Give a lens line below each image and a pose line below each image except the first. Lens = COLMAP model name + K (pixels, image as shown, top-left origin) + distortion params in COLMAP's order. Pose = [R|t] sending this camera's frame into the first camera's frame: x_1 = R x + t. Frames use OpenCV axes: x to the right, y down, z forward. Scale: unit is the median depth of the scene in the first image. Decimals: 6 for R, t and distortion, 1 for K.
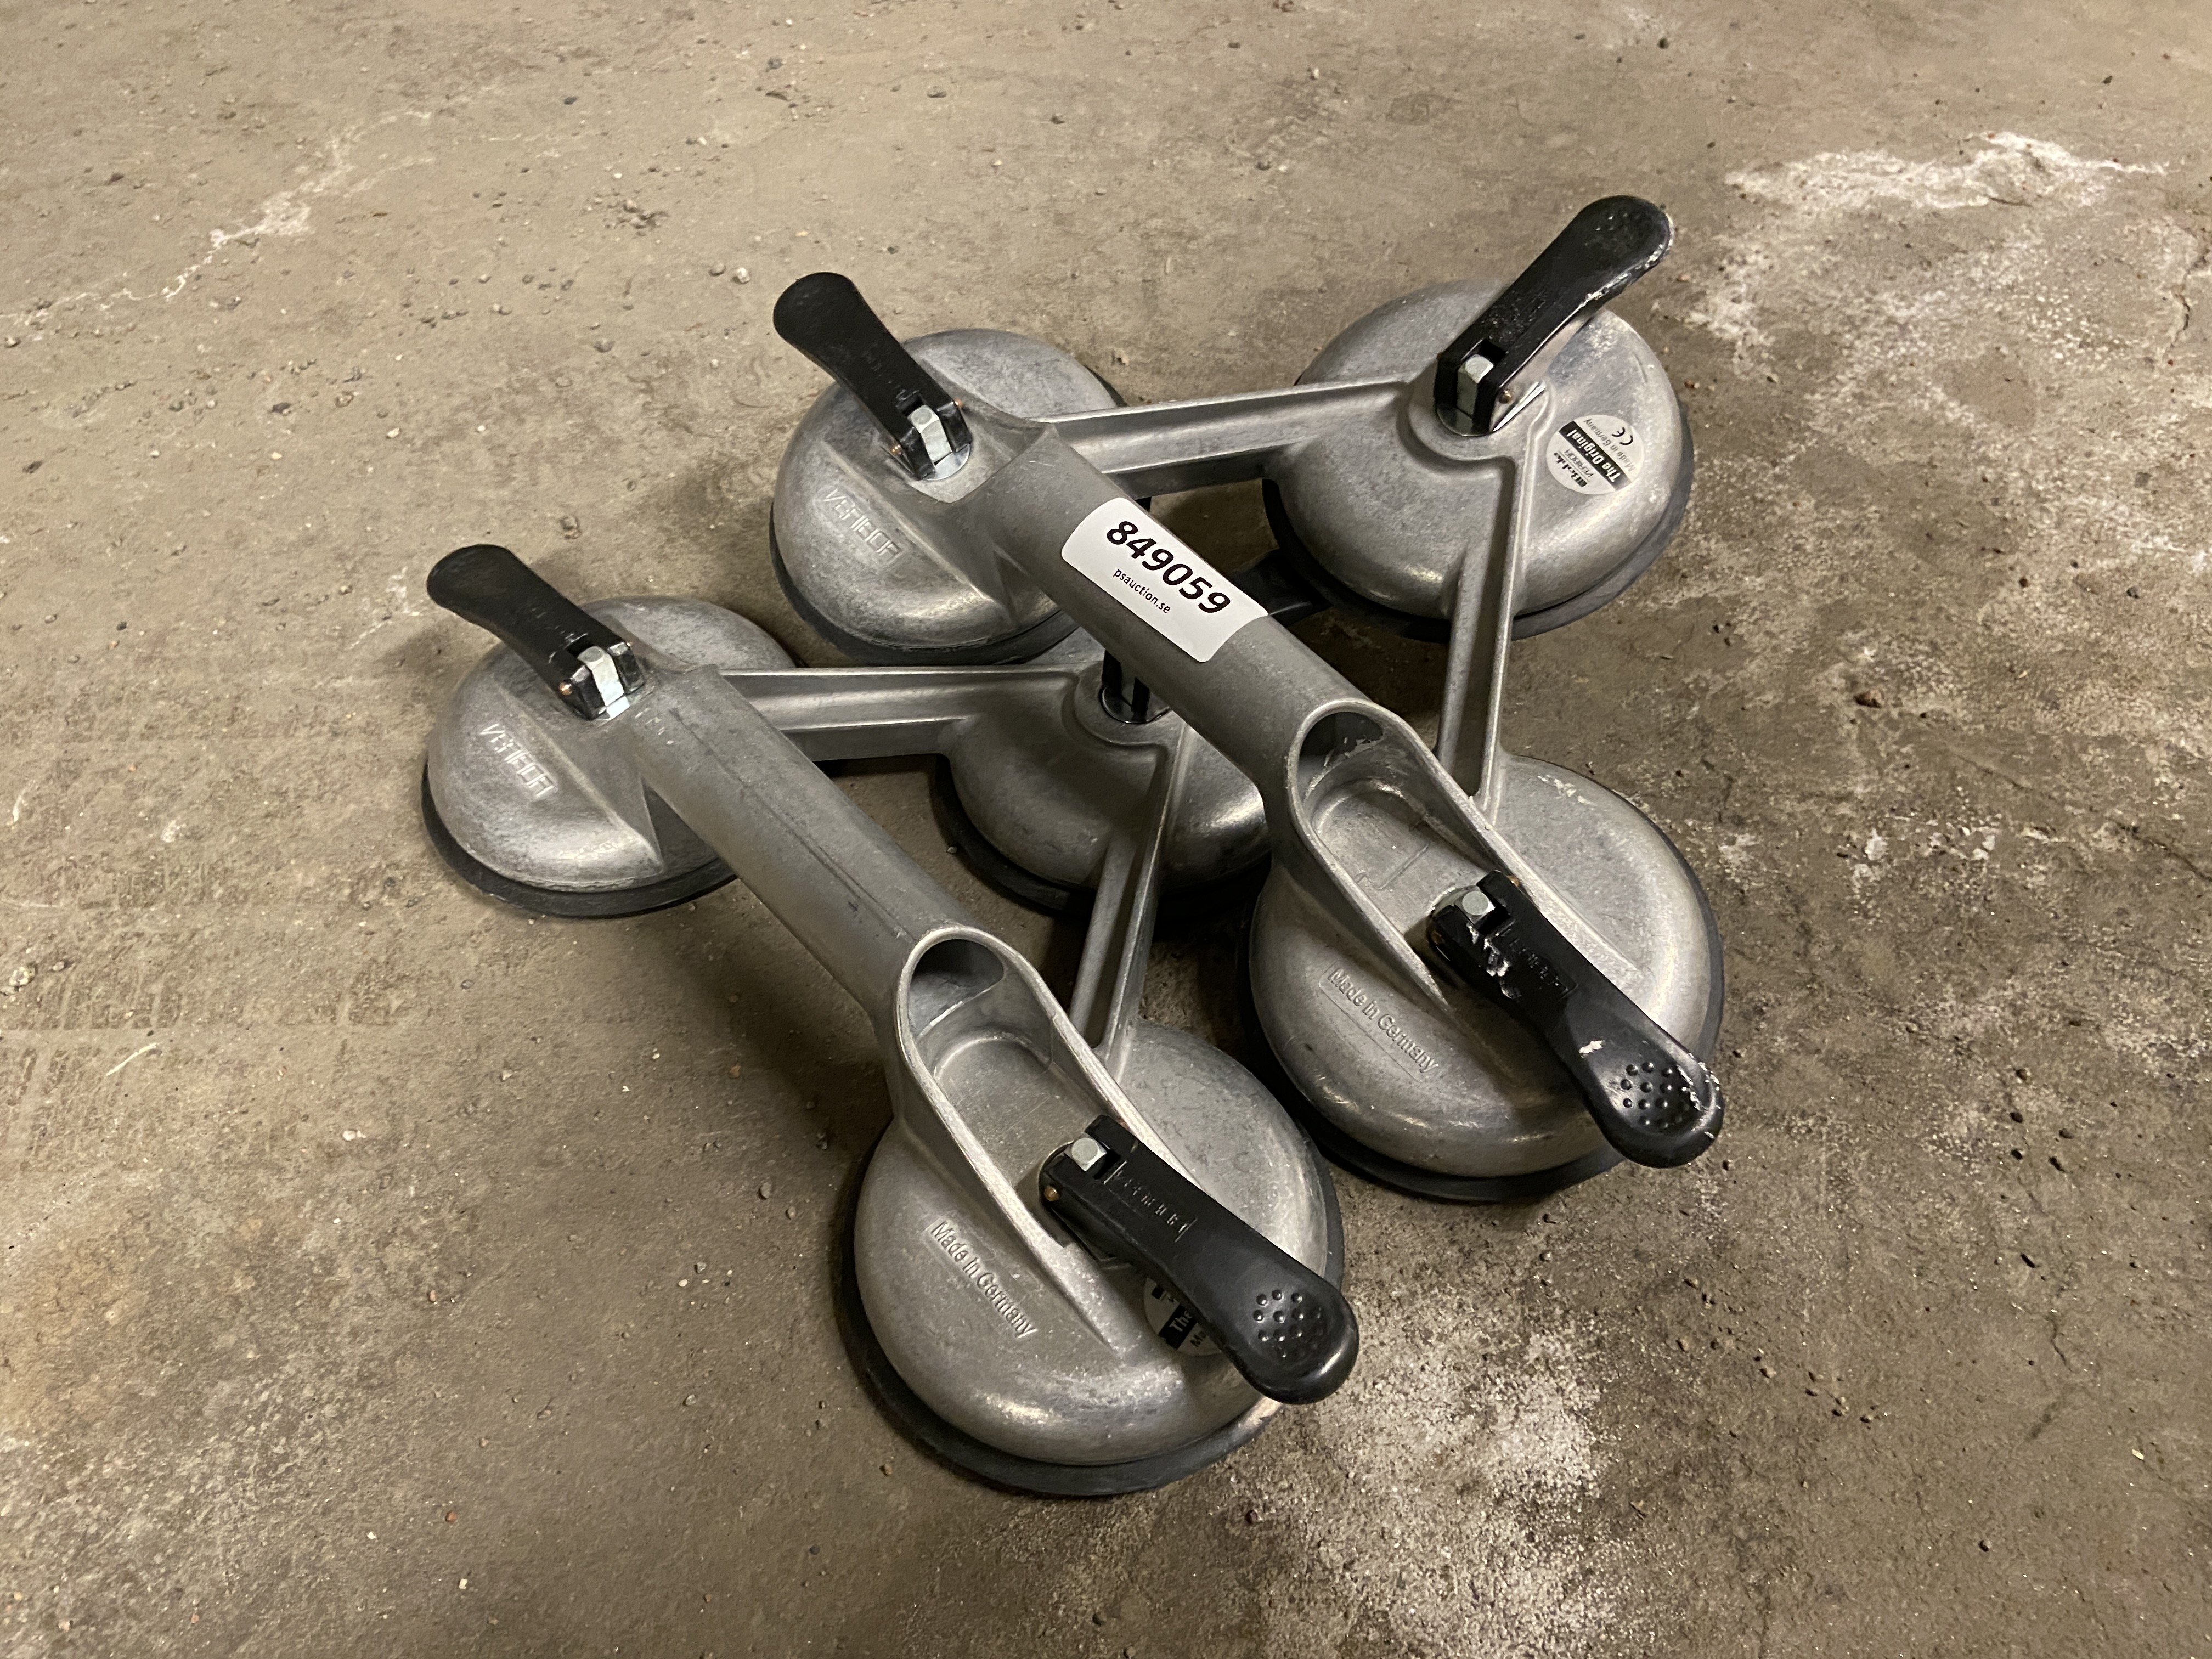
lens RADIAL K [[1670.3, 0, 1103.3], [0, 1670.3, 828.9], [0, 0, 1]] dist [0.031050, -0.060339]
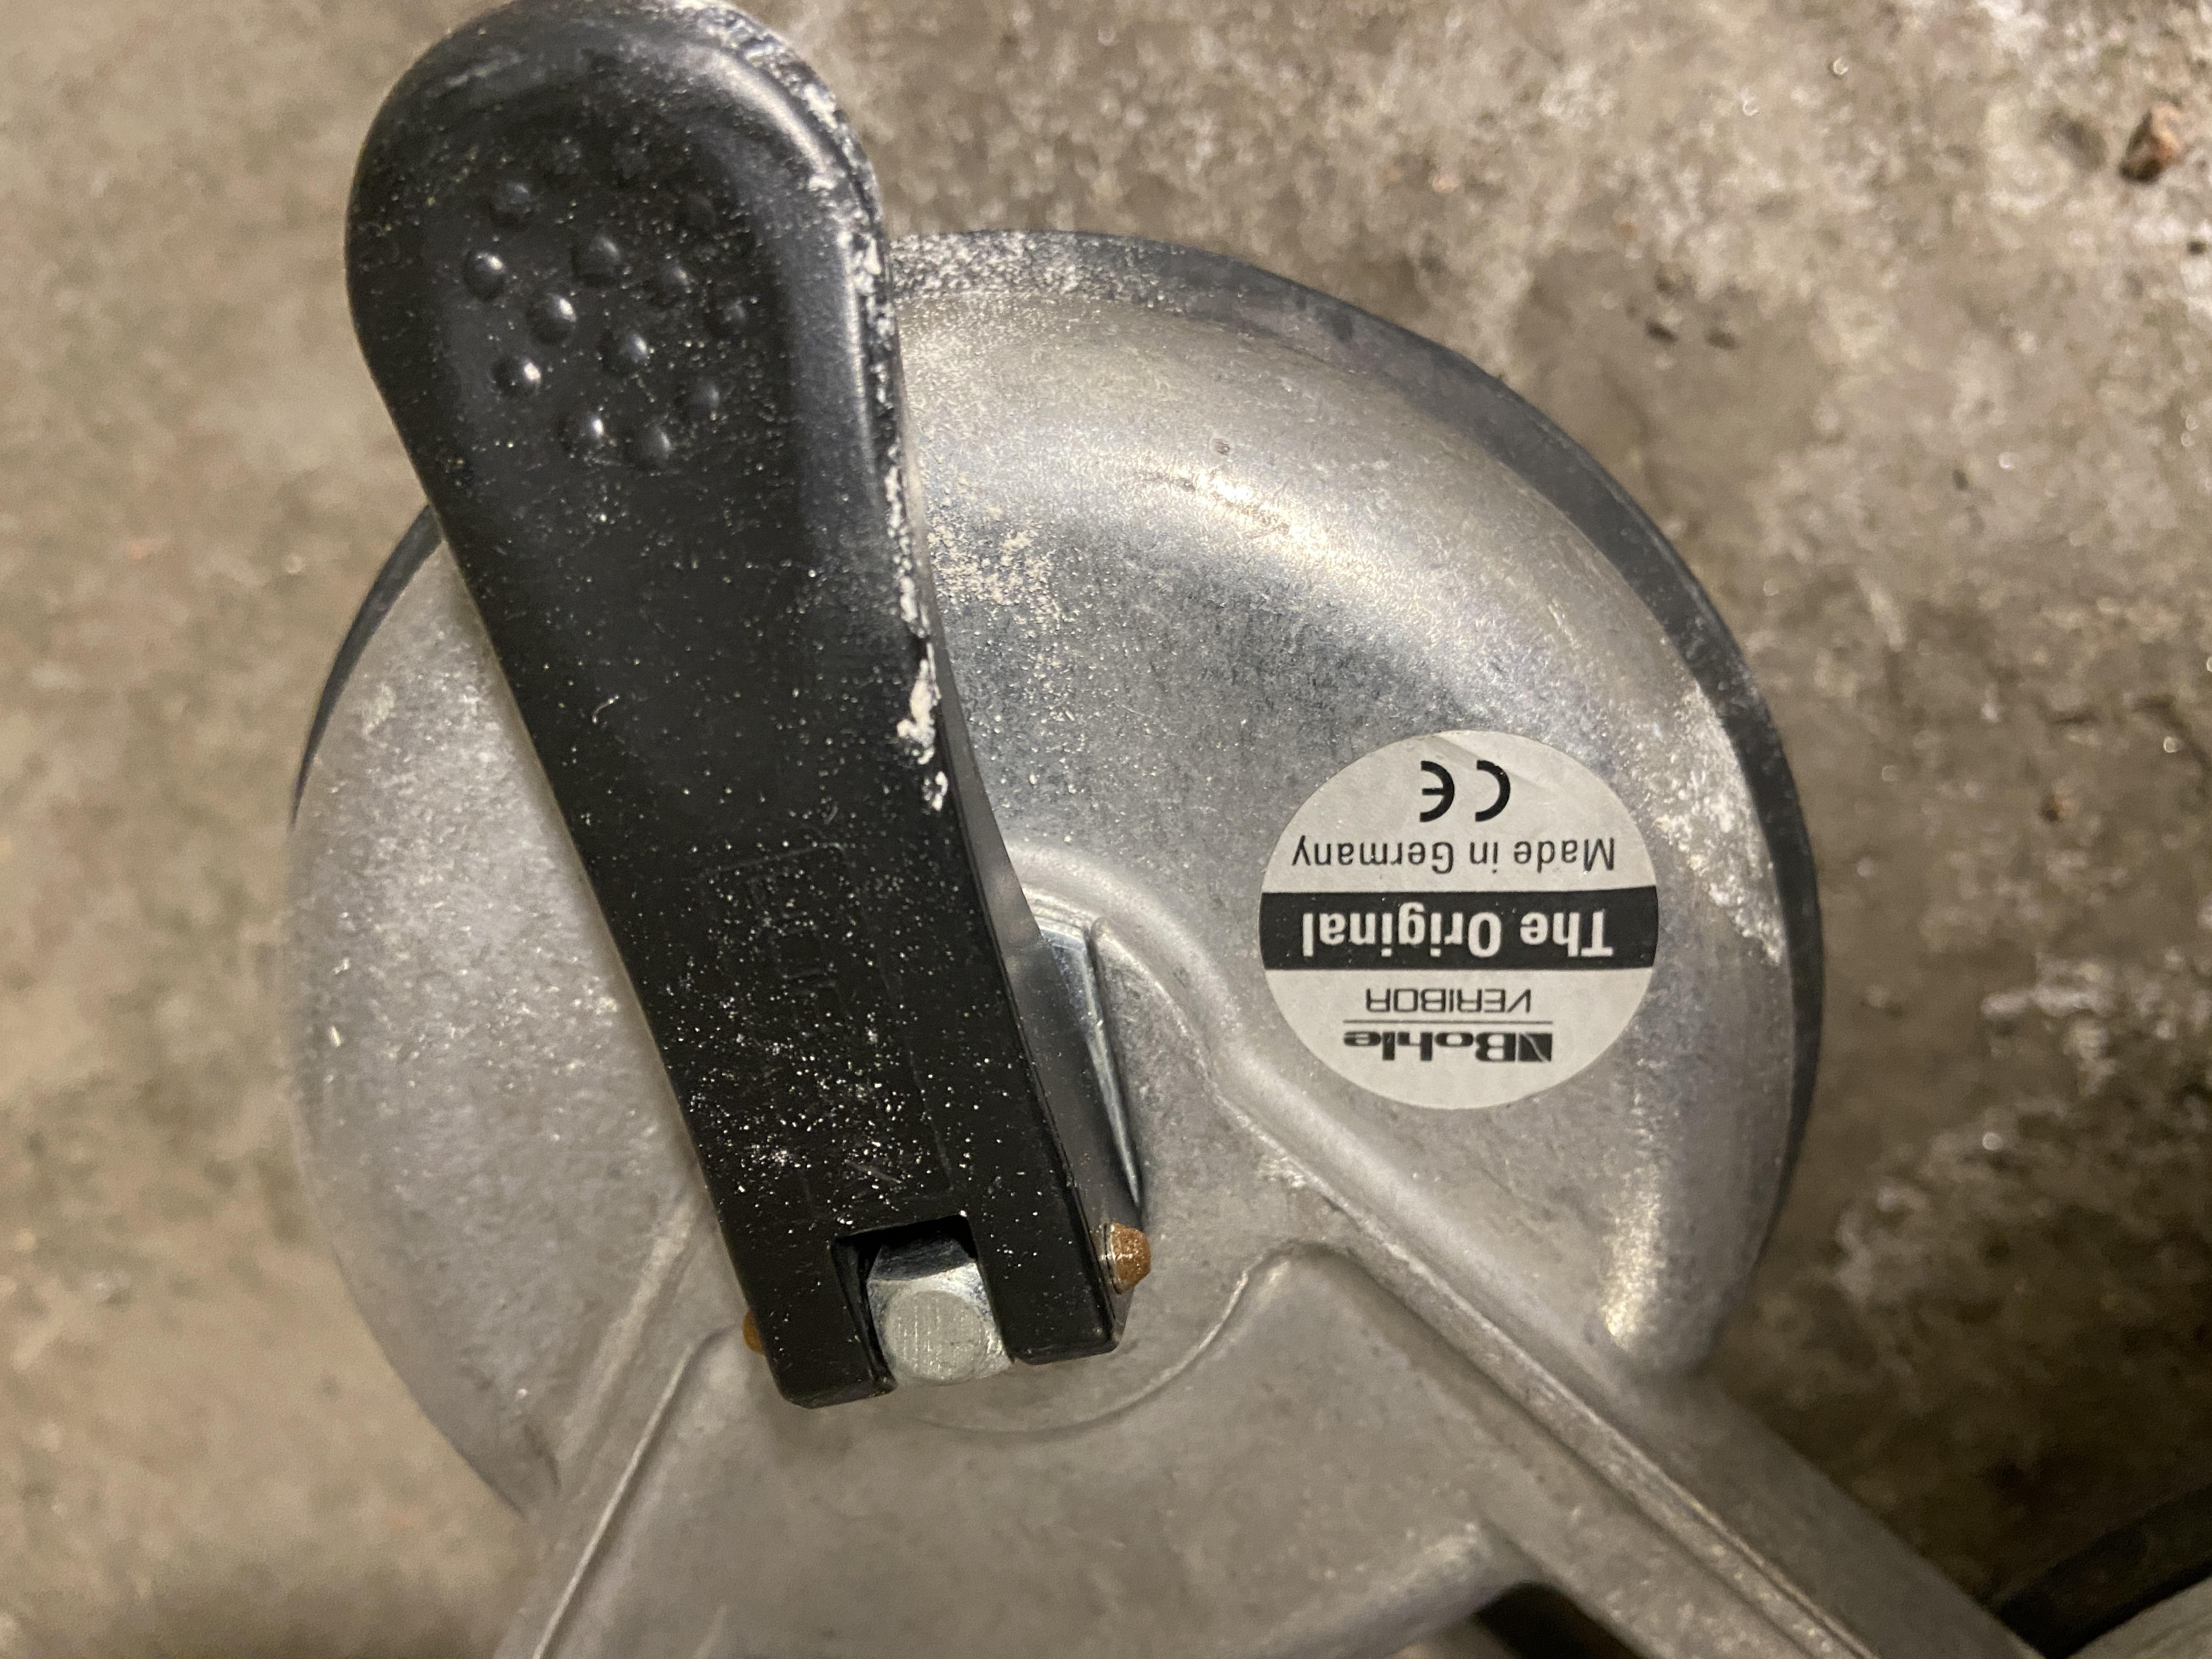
lens RADIAL K [[1670.3, 0, 1106.4], [0, 1670.3, 828.4], [0, 0, 1]] dist [0.031050, -0.060339]
pose [[0.499687, -0.854442, -0.142270, 0.313655], [0.802860, 0.395201, 0.446353, -0.372762], [-0.325158, -0.337260, 0.883475, 0.810562]]
